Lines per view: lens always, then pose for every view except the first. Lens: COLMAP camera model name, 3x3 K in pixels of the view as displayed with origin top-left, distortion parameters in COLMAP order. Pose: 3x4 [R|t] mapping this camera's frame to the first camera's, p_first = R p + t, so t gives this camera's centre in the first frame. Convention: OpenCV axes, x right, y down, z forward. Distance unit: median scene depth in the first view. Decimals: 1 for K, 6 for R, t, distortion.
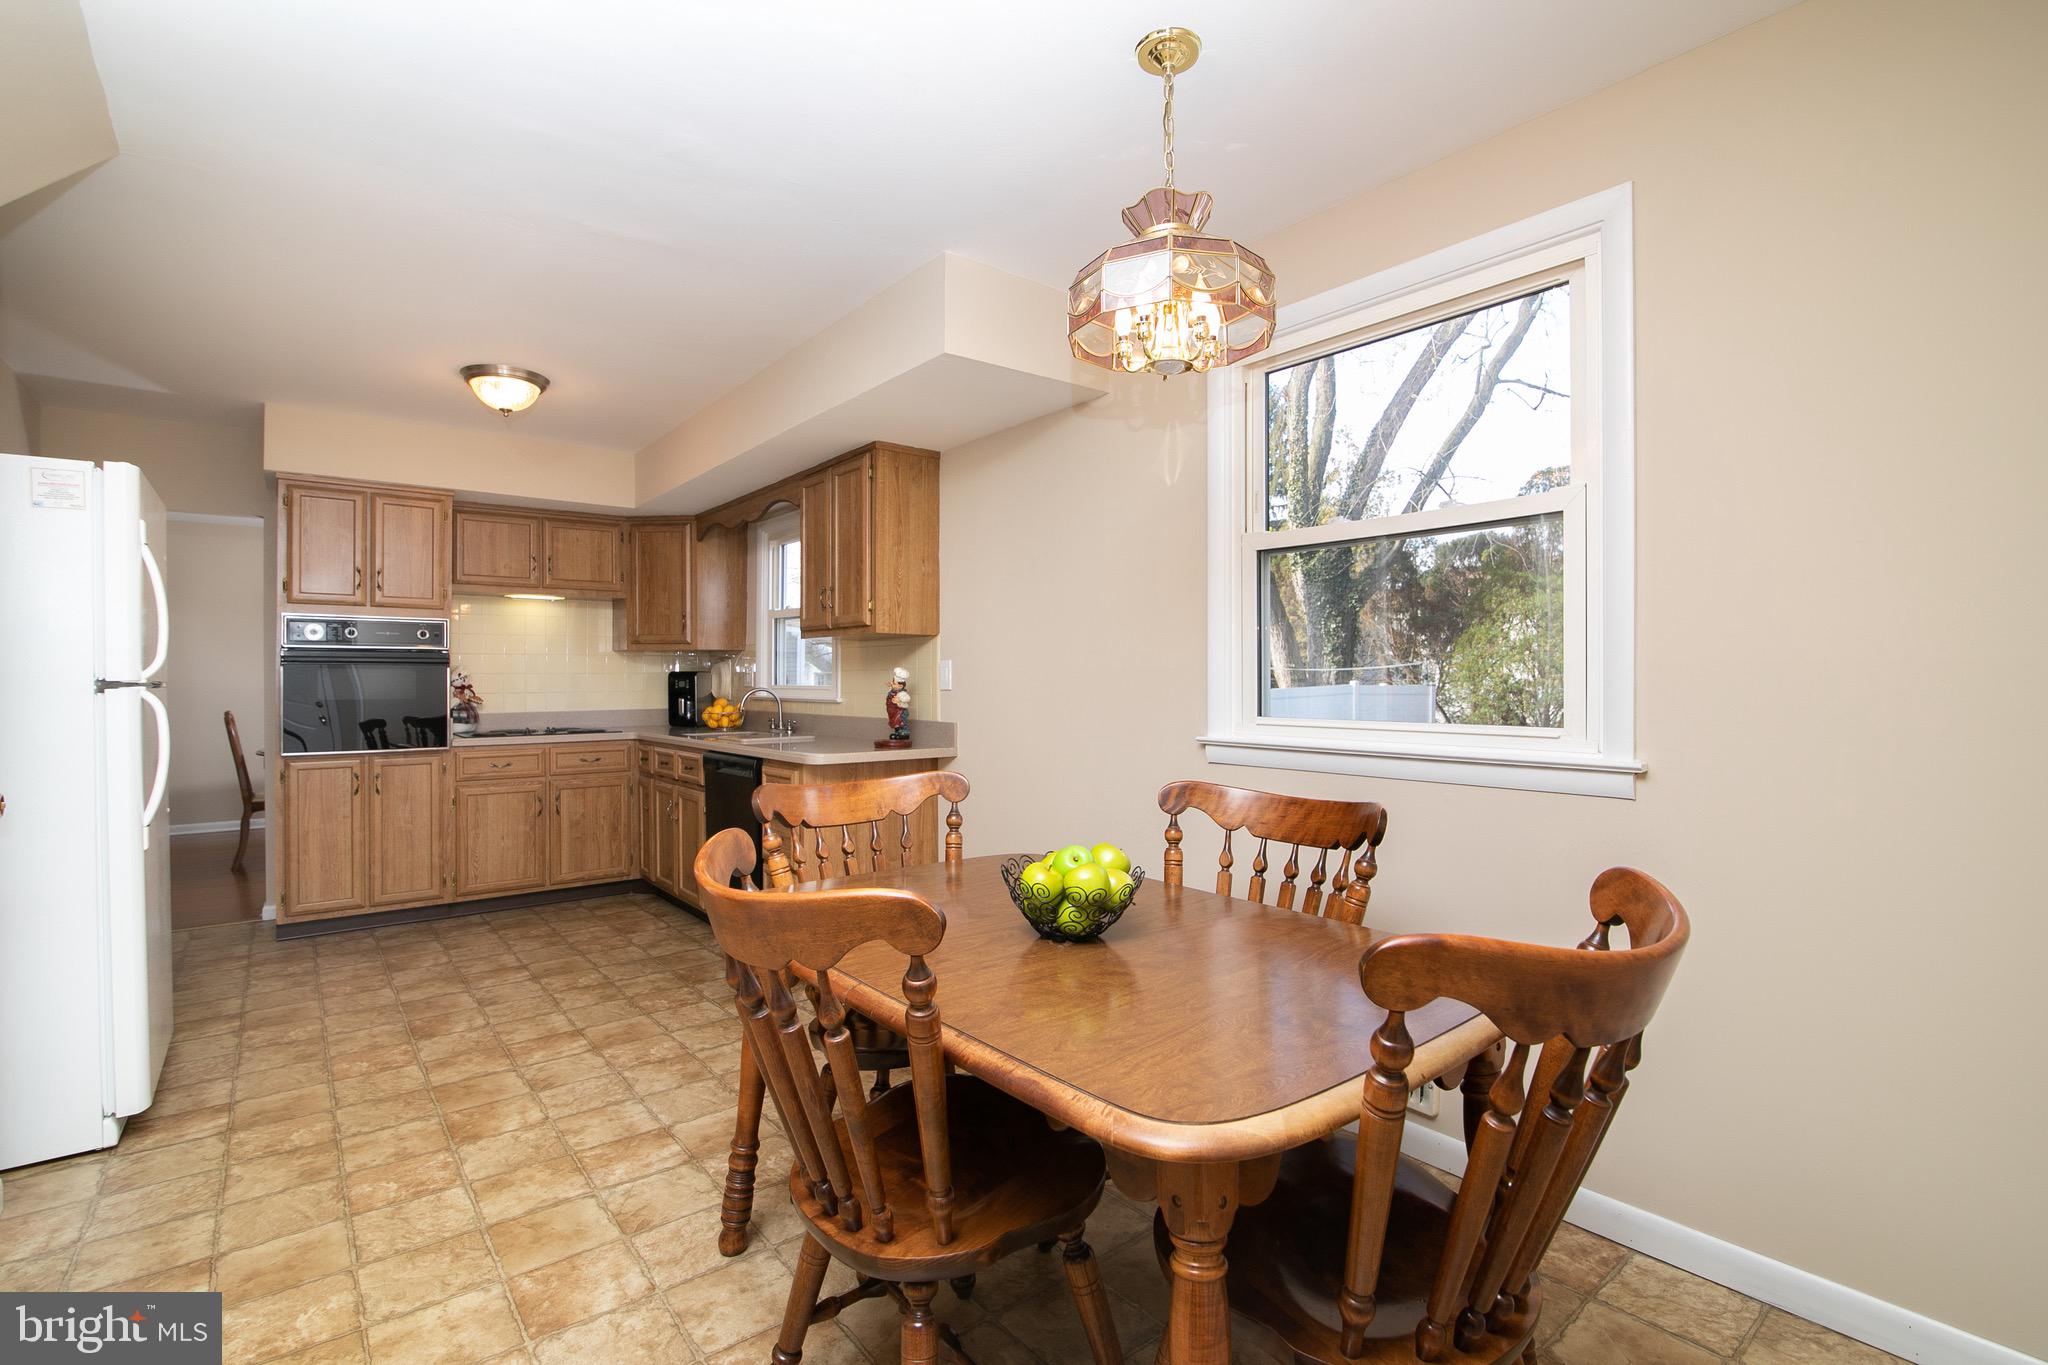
lens RADIAL K [[919.9, 0, 1024.0], [0, 919.9, 682.5], [0, 0, 1]] dist [-0.004532, -0.000268]
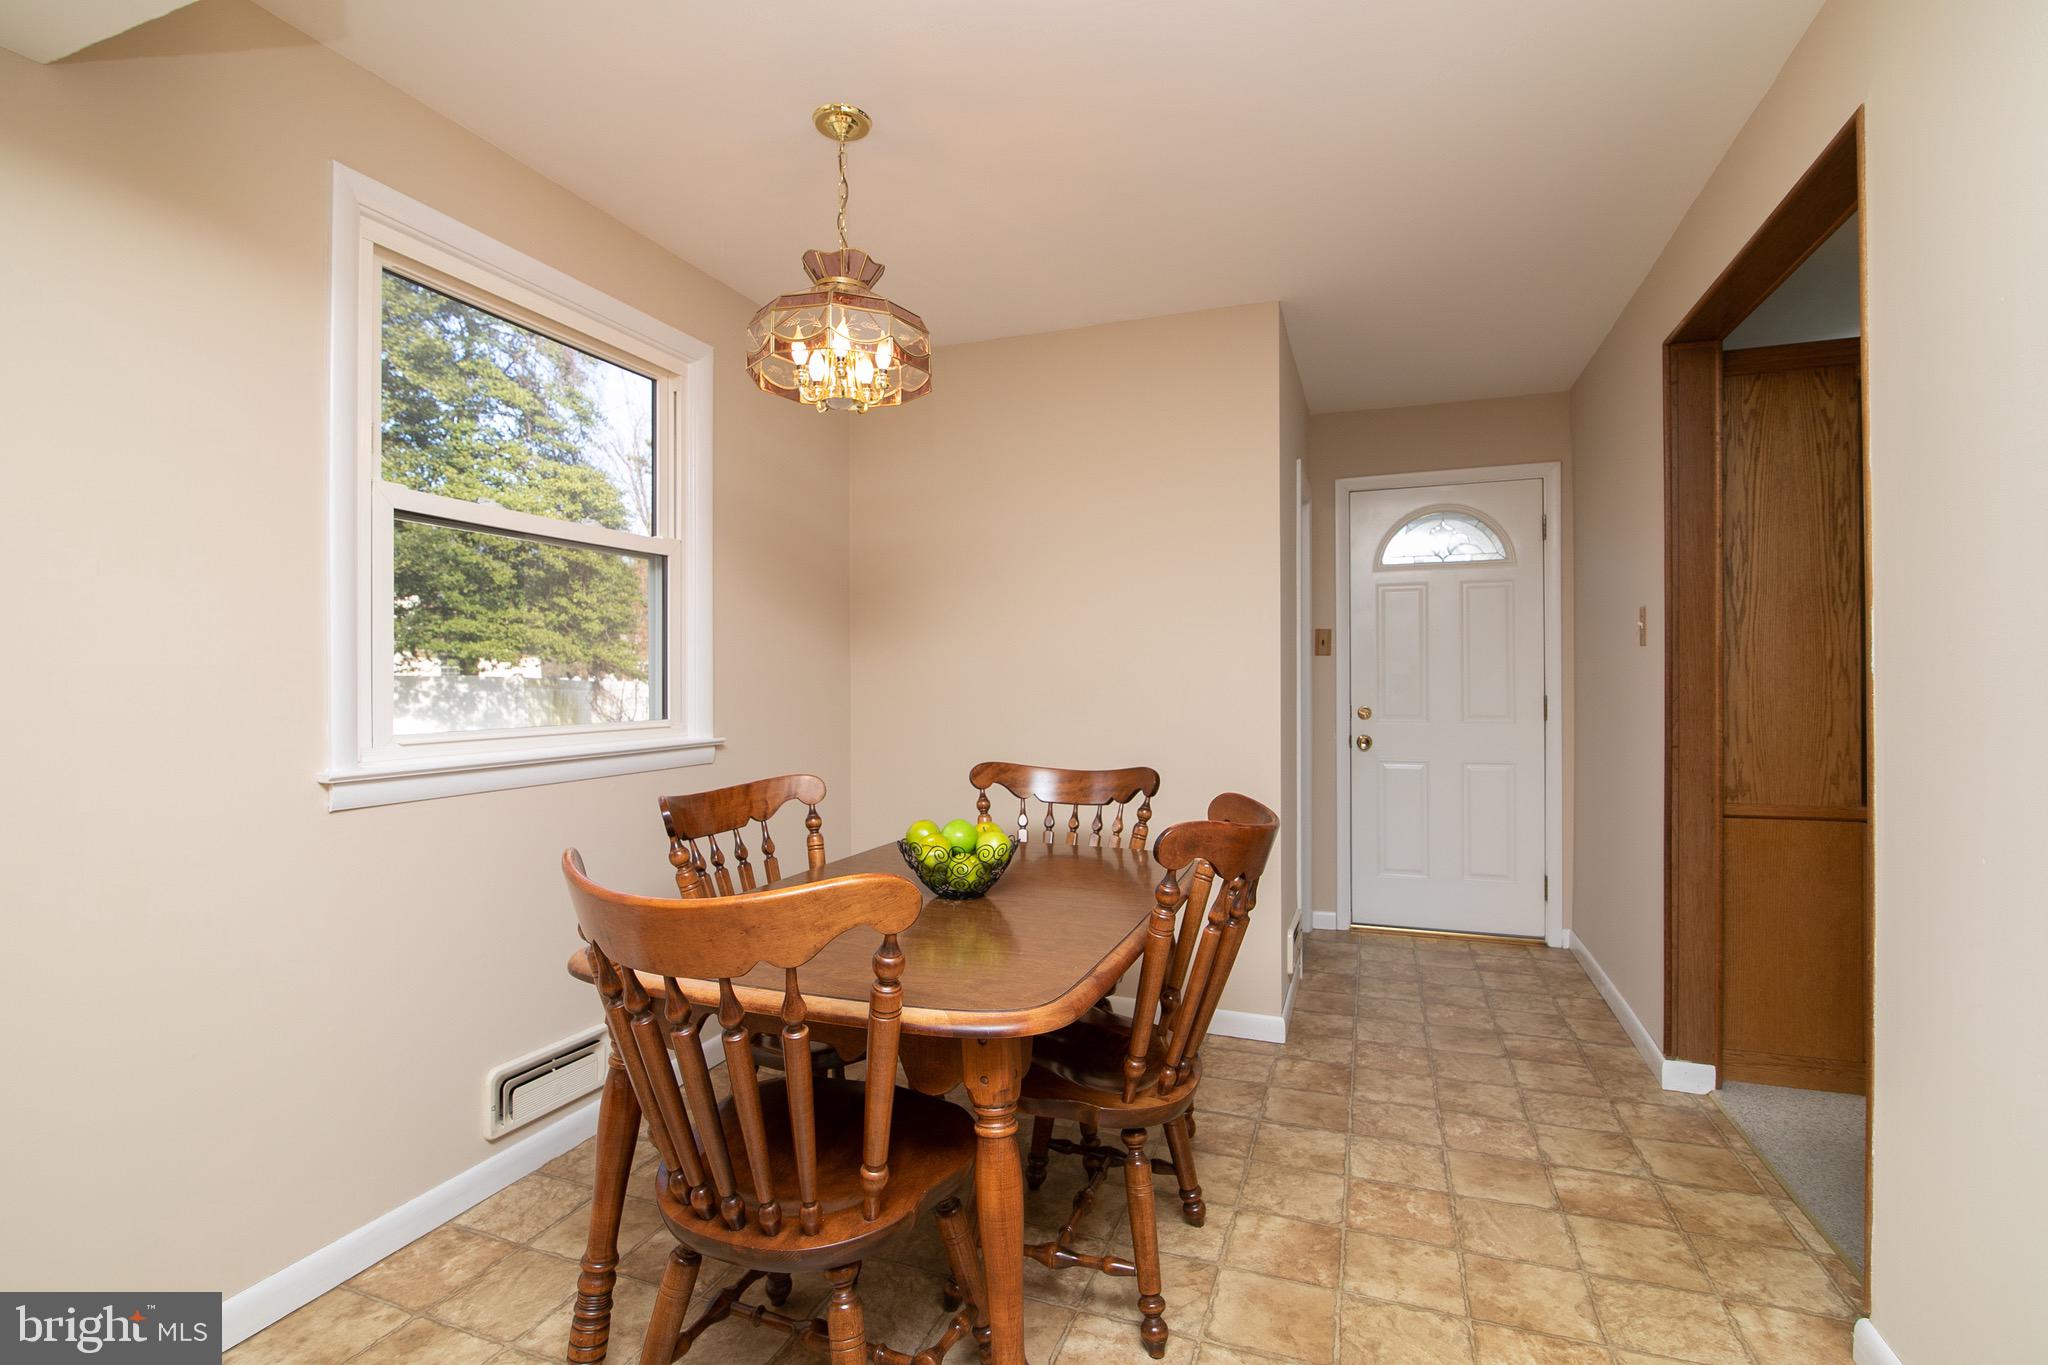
lens RADIAL K [[919.9, 0, 1024.0], [0, 919.9, 682.5], [0, 0, 1]] dist [-0.004532, -0.000268]
pose [[-0.500279, 0.008599, 0.865822, -1.256288], [0.006685, 0.999959, -0.006068, 0.007145], [-0.865839, 0.002752, -0.500316, 1.737977]]
